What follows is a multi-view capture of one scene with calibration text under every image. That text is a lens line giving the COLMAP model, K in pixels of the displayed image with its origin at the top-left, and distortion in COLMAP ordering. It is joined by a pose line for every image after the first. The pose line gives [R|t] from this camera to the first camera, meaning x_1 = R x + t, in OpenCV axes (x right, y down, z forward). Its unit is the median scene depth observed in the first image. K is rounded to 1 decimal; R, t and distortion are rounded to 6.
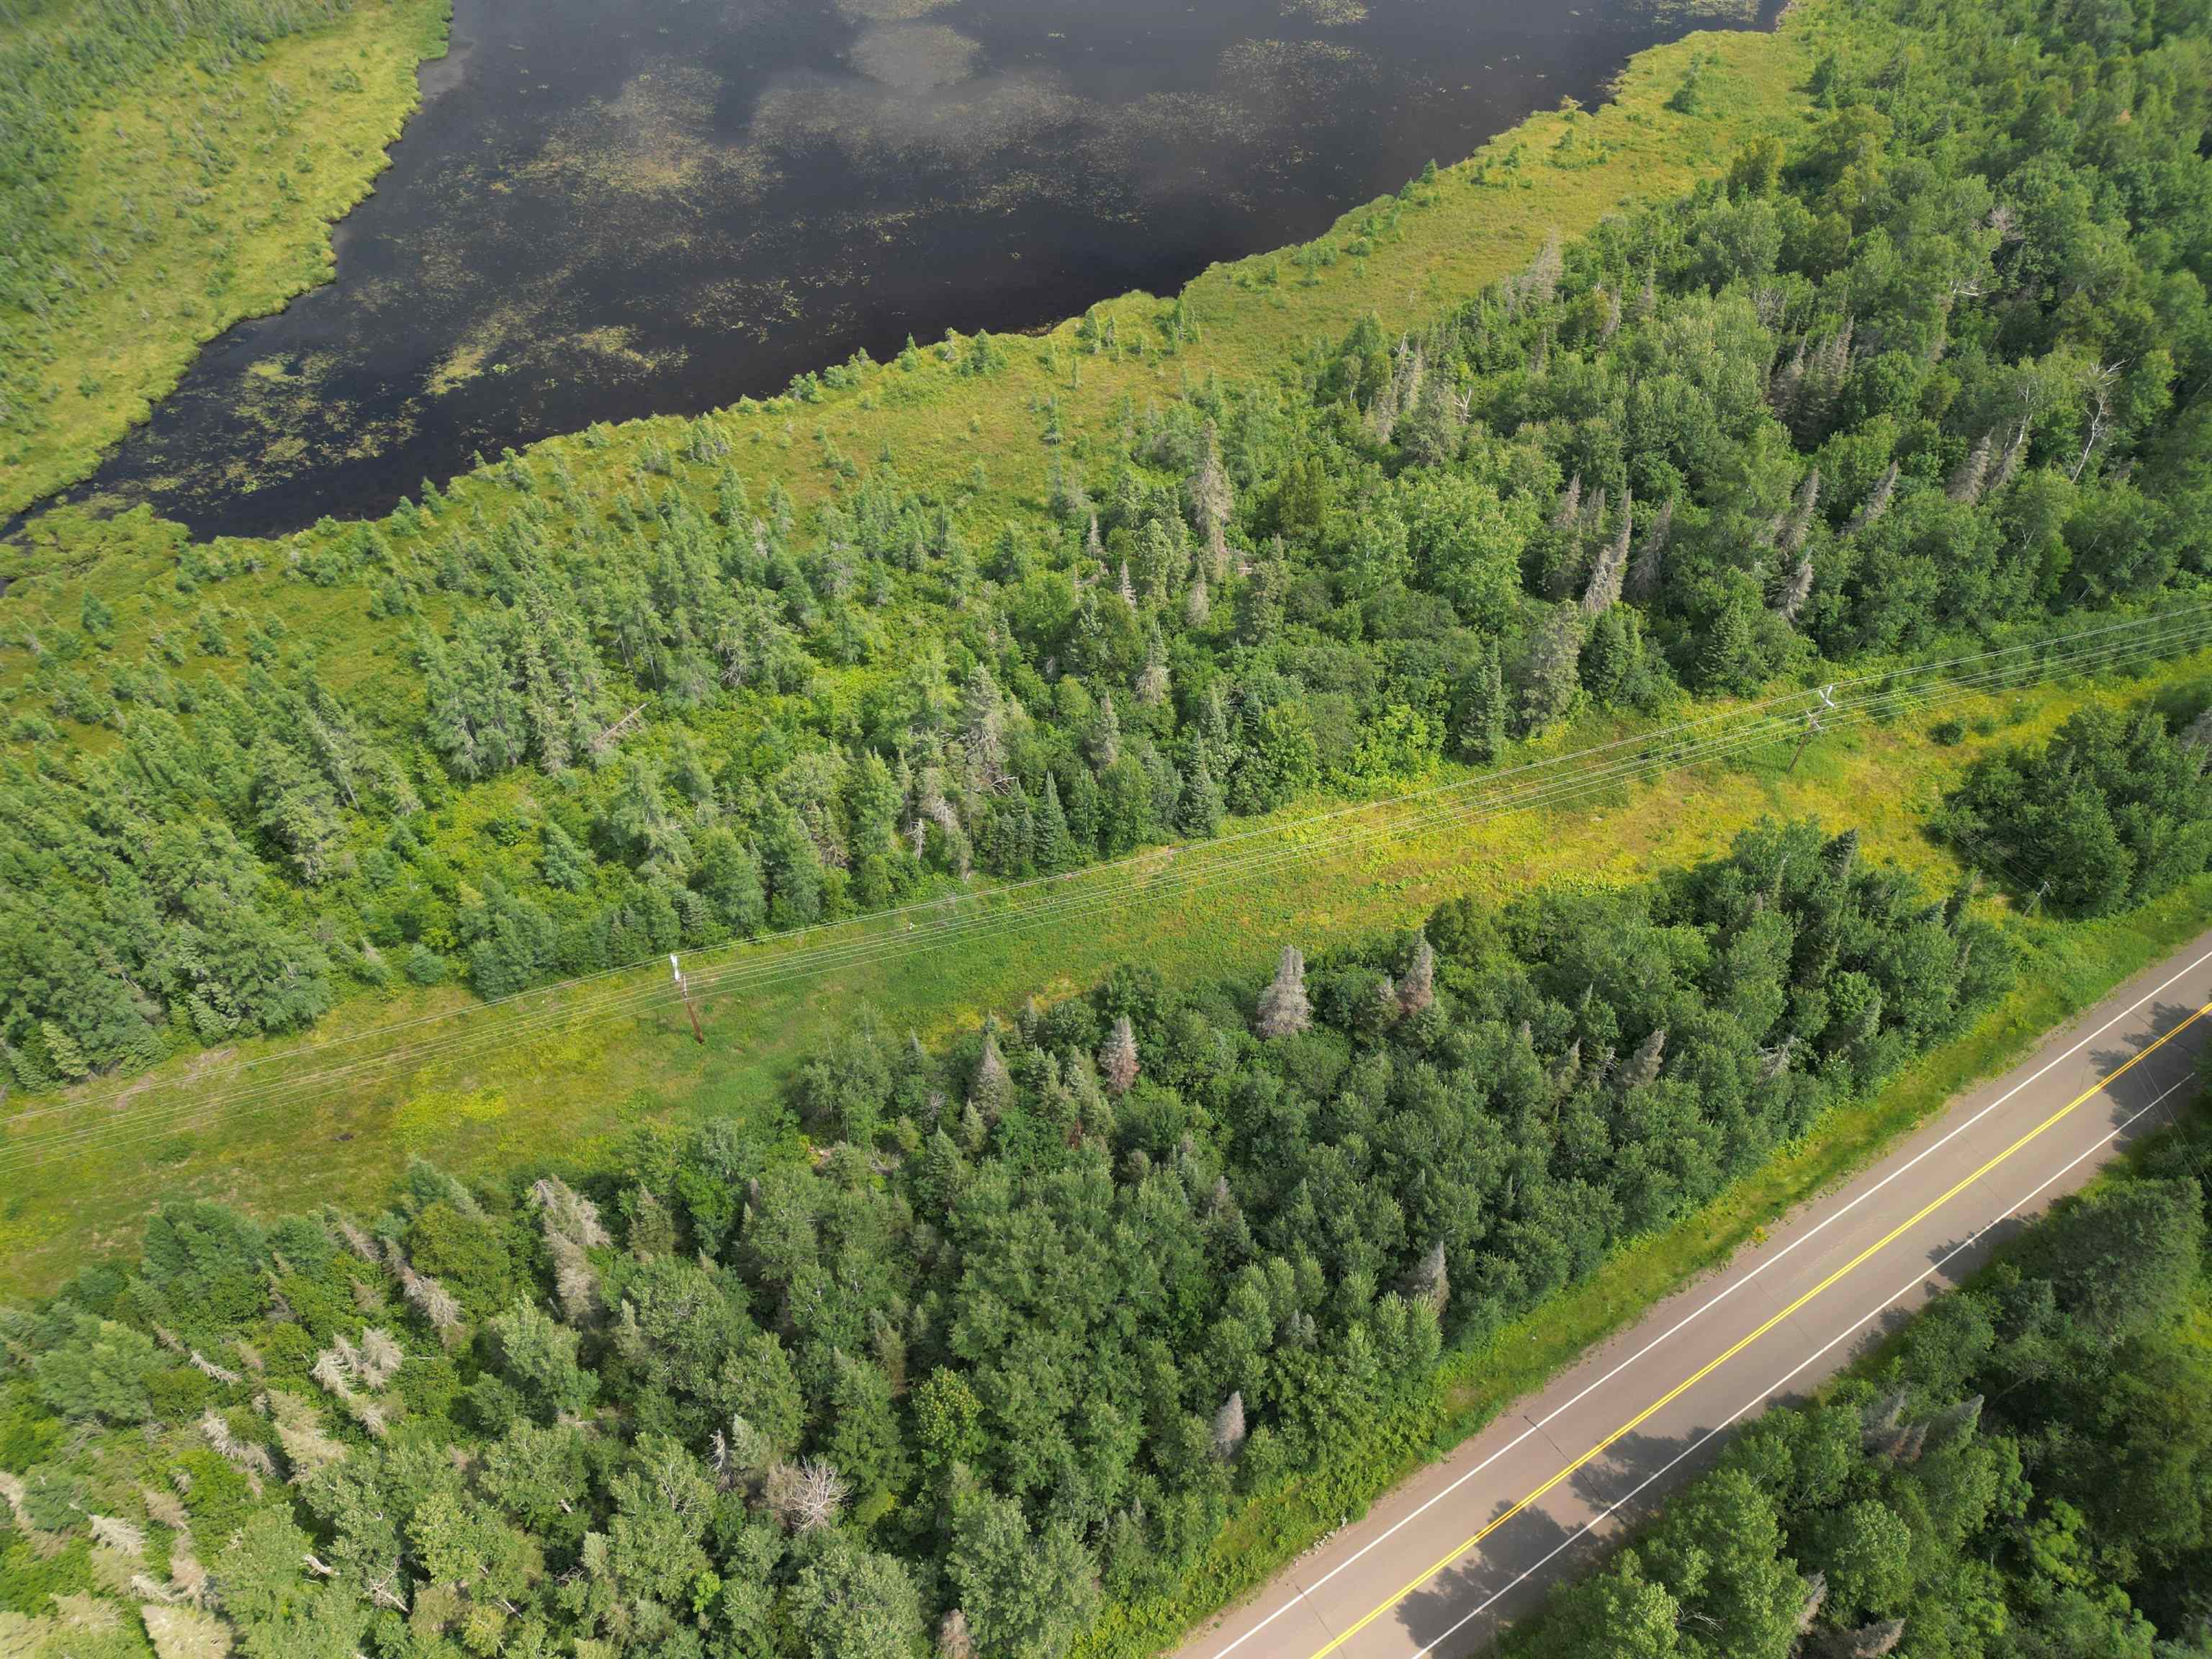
lens RADIAL K [[1551.4, 0, 1118.6], [0, 1551.4, 838.8], [0, 0, 1]] dist [0.072202, -0.063652]
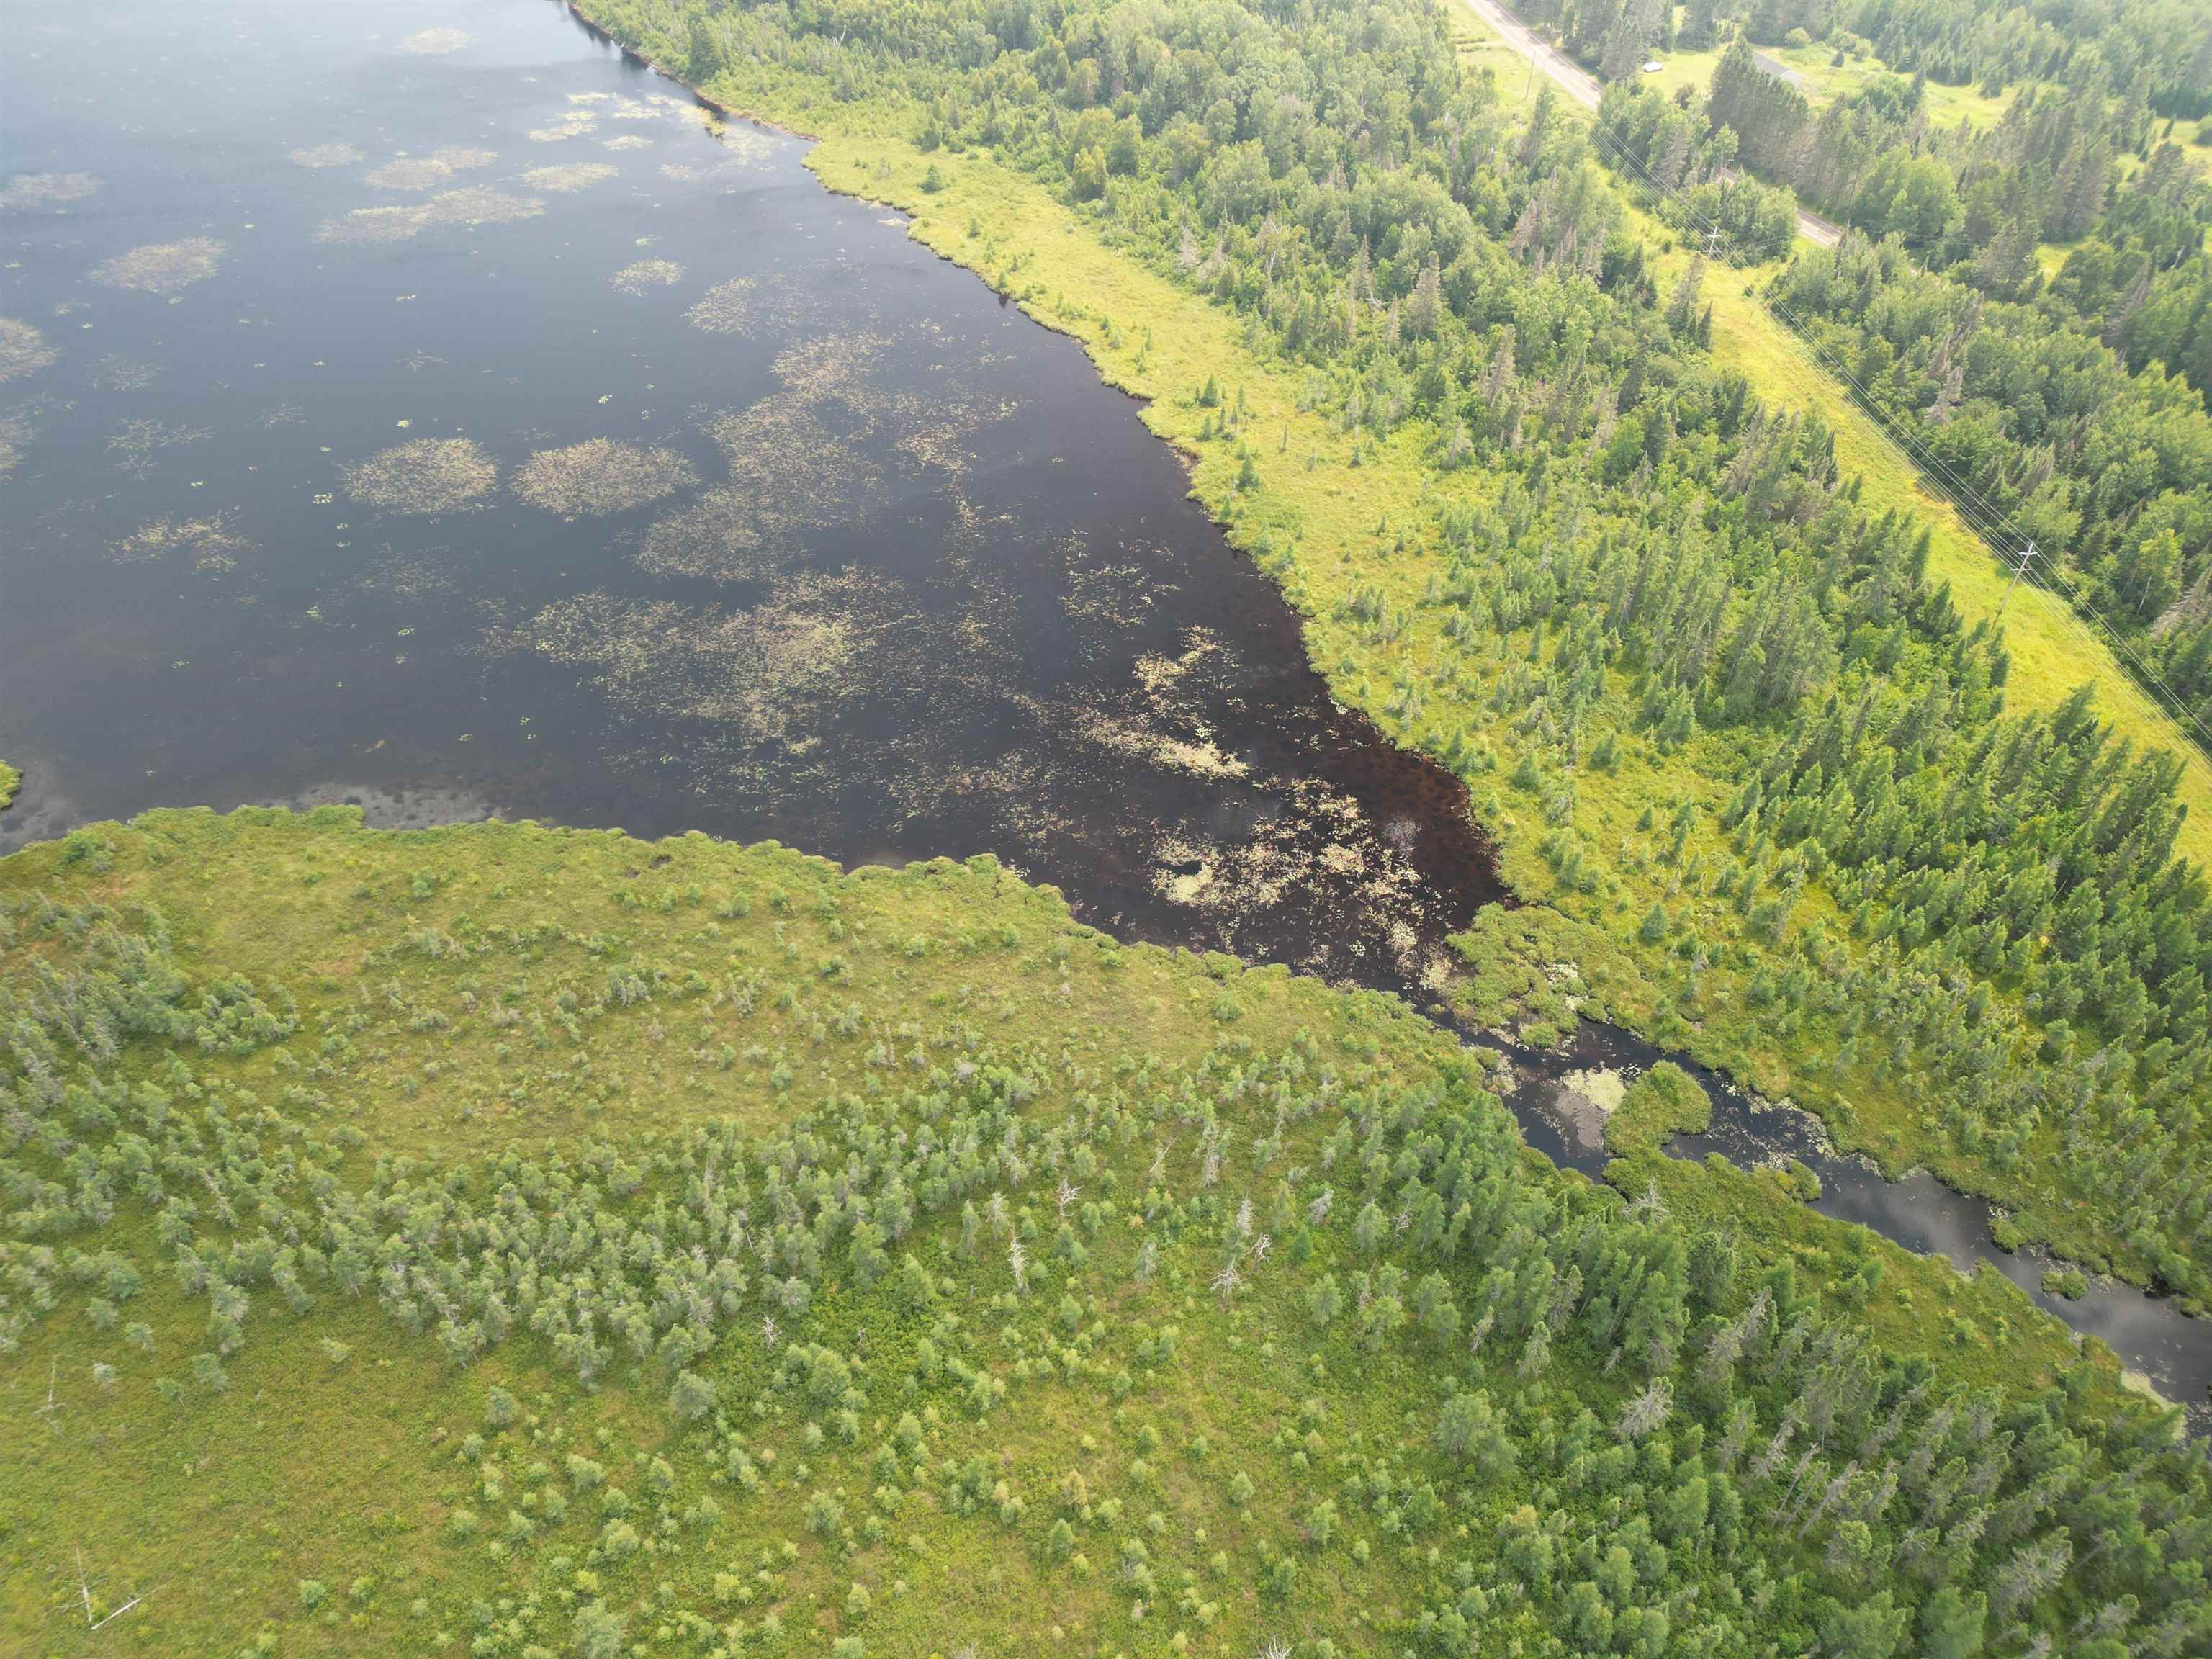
lens RADIAL K [[1551.4, 0, 1109.5], [0, 1551.4, 810.3], [0, 0, 1]] dist [0.072202, -0.063652]
pose [[0.169680, -0.660161, 0.731708, -1.312588], [0.724783, 0.586681, 0.361241, -0.759815], [-0.667756, 0.469034, 0.578021, 0.568303]]
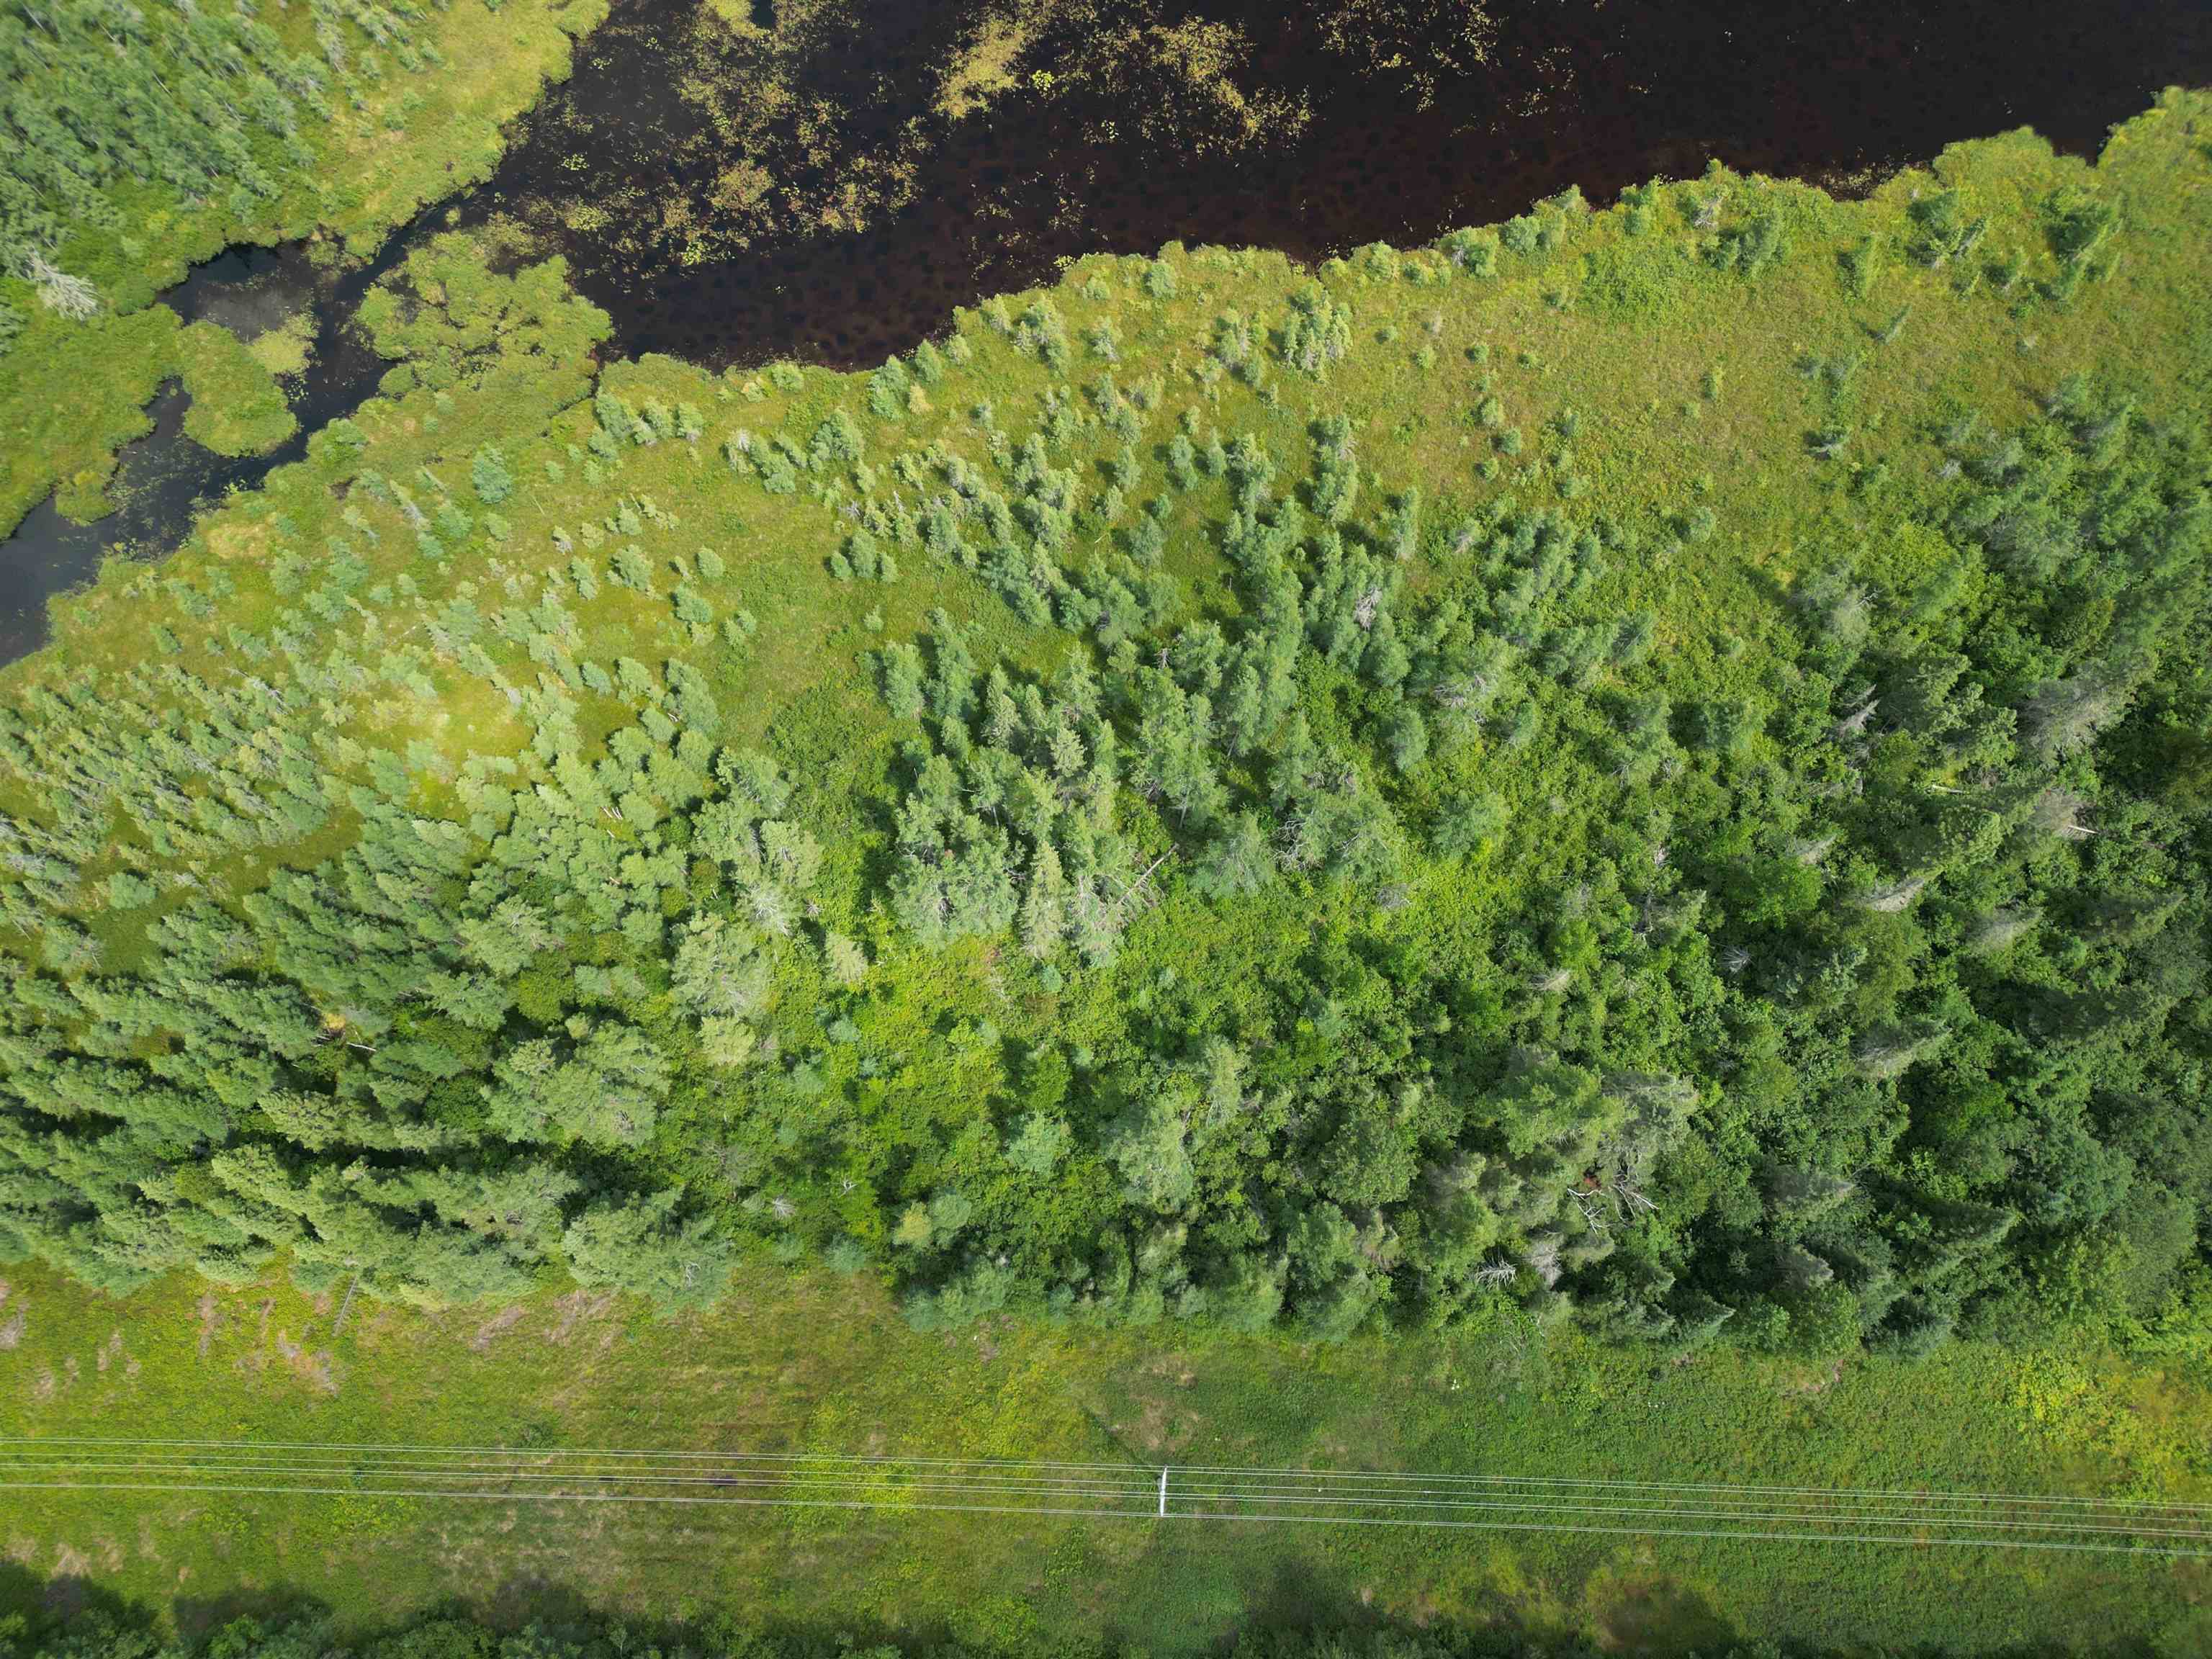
lens RADIAL K [[1551.4, 0, 1105.1], [0, 1551.4, 834.2], [0, 0, 1]] dist [0.072202, -0.063652]
pose [[0.948933, 0.299014, -0.100579, -0.230393], [-0.231466, 0.876528, 0.422045, -0.349720], [0.214358, -0.377212, 0.900978, 0.309451]]
